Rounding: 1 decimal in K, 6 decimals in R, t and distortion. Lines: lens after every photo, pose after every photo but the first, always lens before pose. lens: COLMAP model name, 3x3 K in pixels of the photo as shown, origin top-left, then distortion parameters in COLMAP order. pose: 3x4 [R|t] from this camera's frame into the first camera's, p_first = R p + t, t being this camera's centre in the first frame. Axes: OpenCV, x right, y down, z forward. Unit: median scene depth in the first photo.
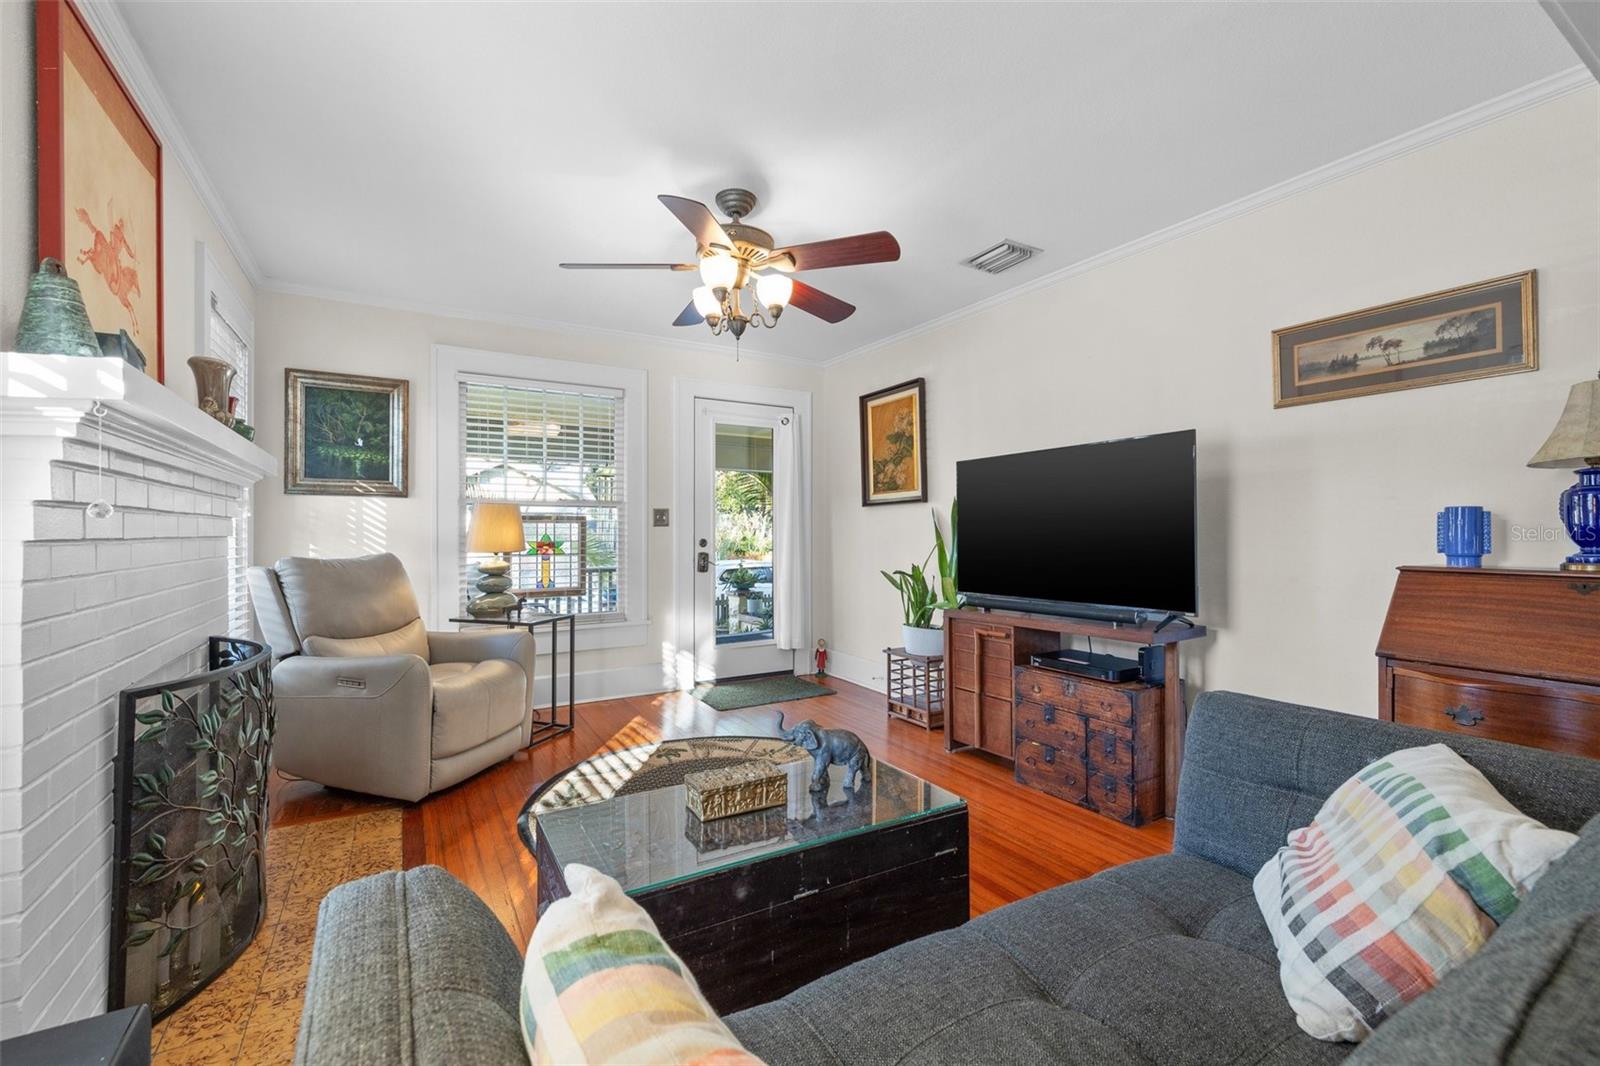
lens RADIAL K [[672.0, 0, 794.1], [0, 672.0, 531.9], [0, 0, 1]] dist [0.000358, -0.000420]
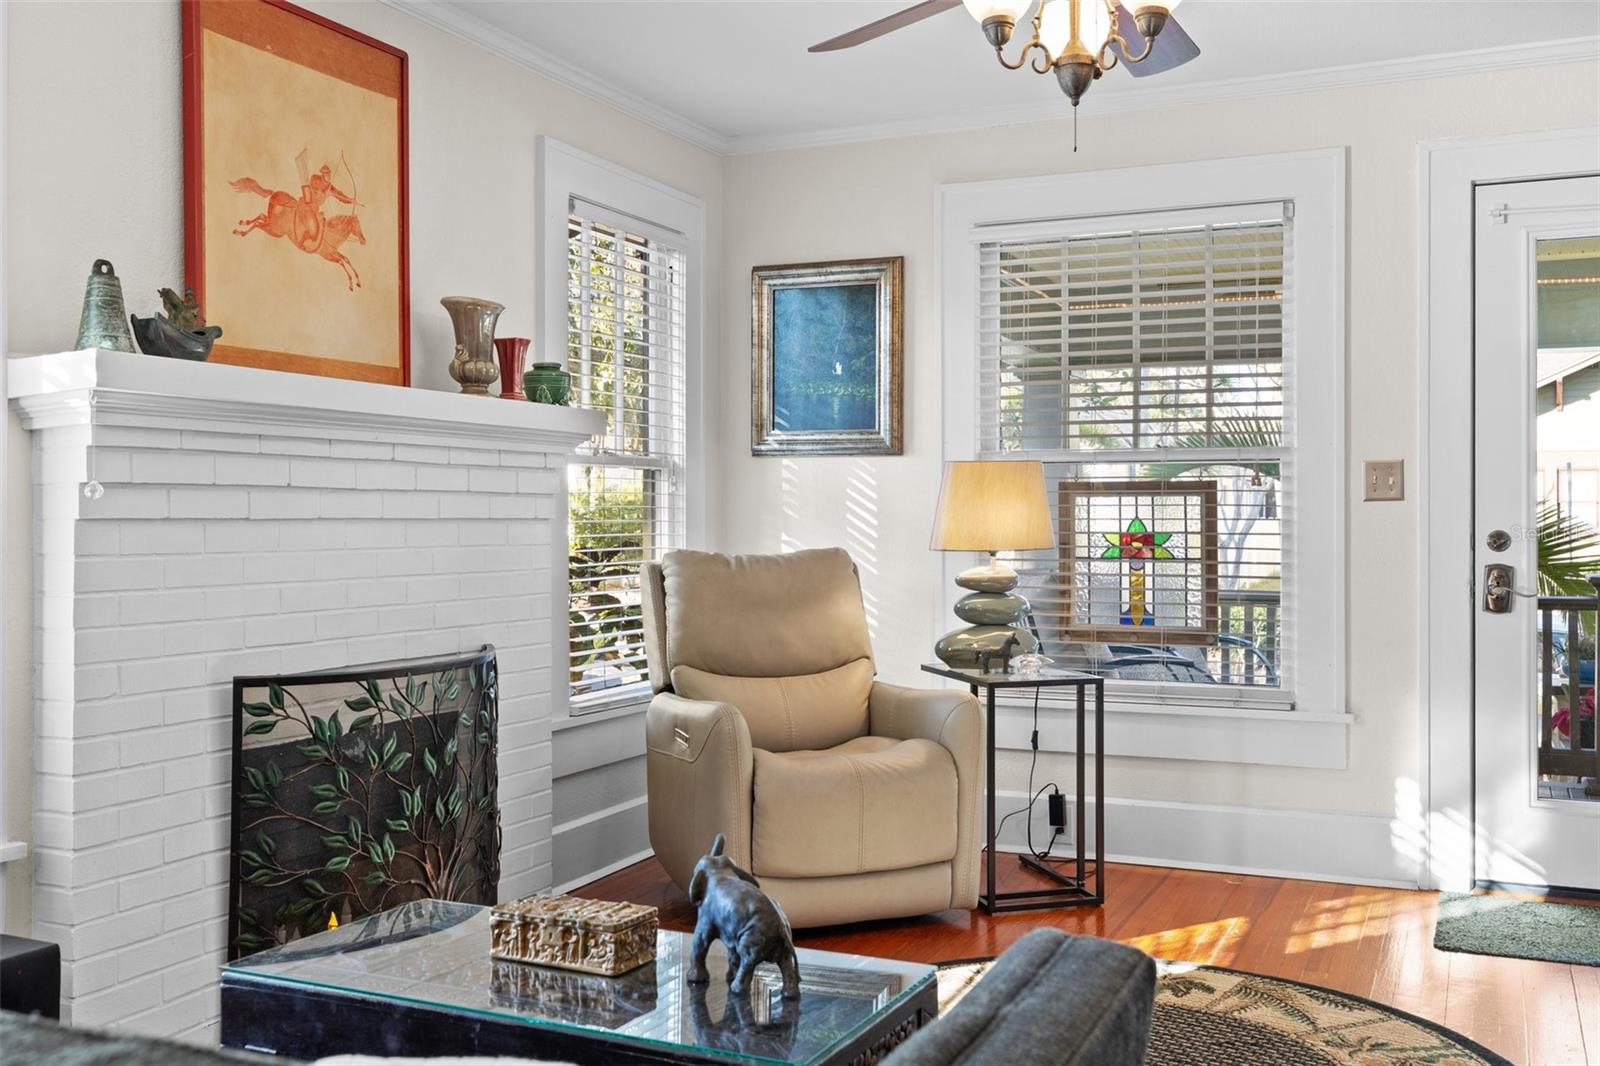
lens RADIAL K [[1540.8, 0, 791.7], [0, 1540.8, 525.7], [0, 0, 1]] dist [0.002721, 0.006318]
pose [[0.569790, 0.005917, -0.821769, 0.518168], [-0.000788, 0.999978, 0.006654, 0.001913], [0.821790, -0.003144, 0.569782, 0.162739]]
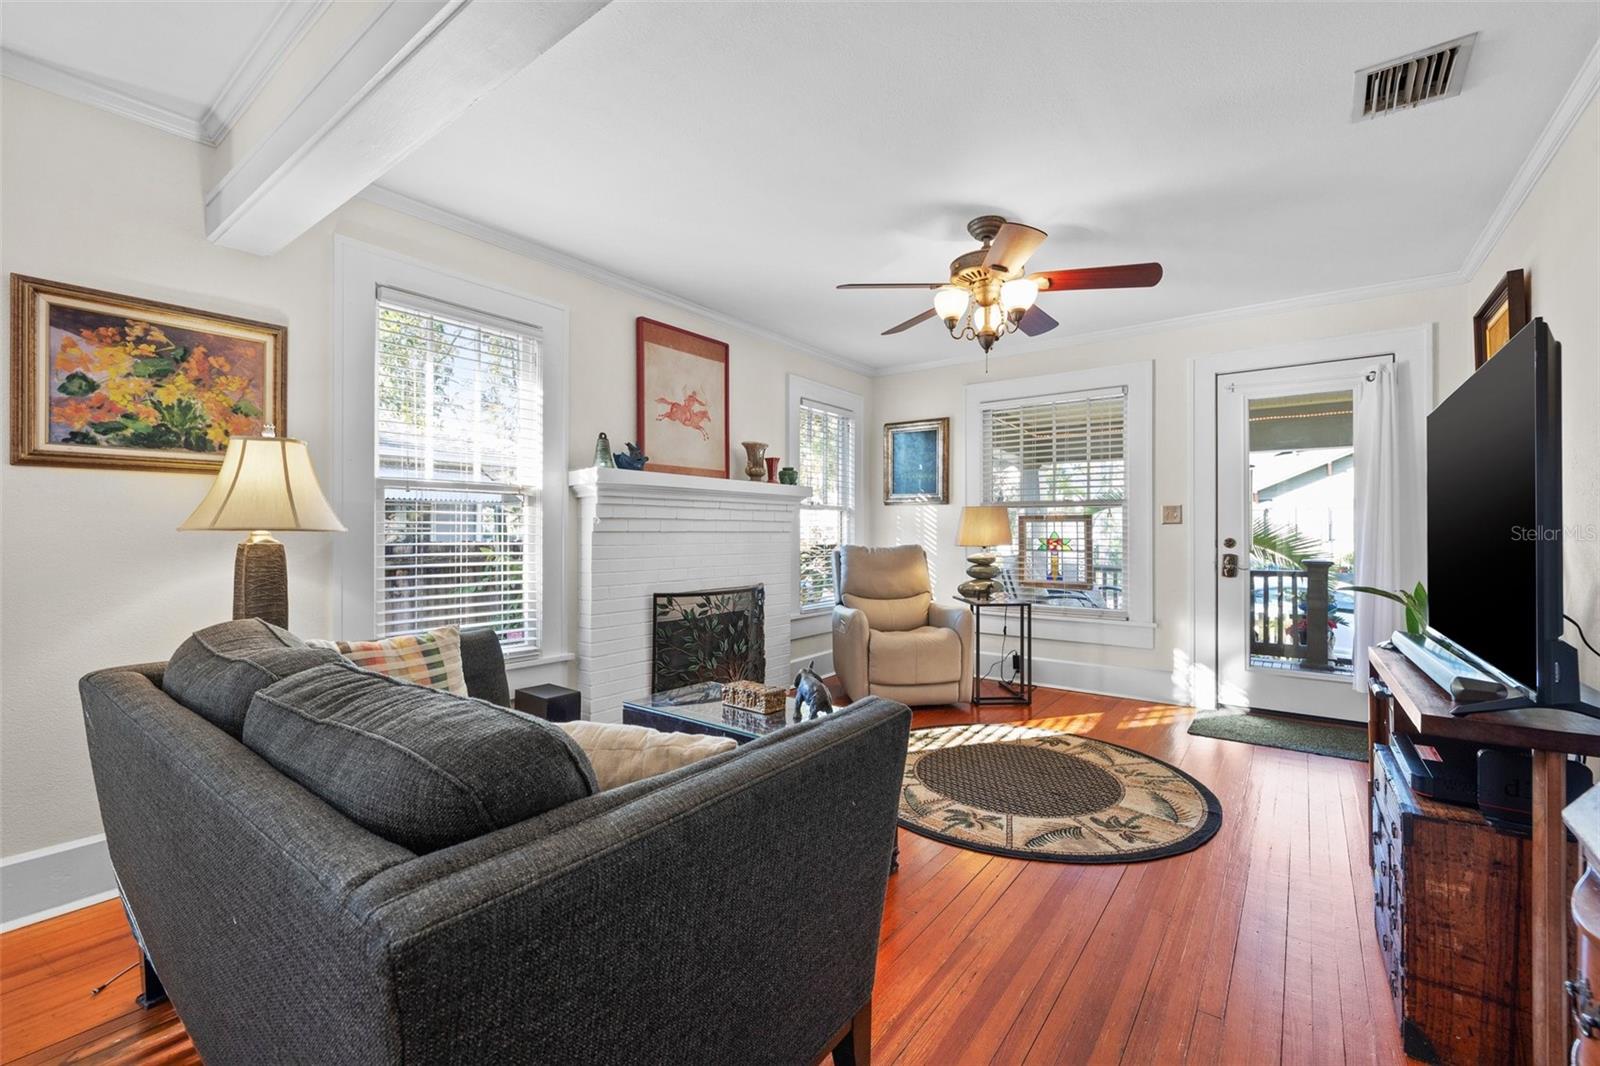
lens RADIAL K [[672.0, 0, 794.1], [0, 672.0, 531.9], [0, 0, 1]] dist [0.000358, -0.000420]
pose [[0.373031, 0.003516, -0.927812, 0.604806], [-0.002138, 0.999993, 0.002930, 0.001306], [0.927817, 0.000891, 0.373036, 0.227291]]
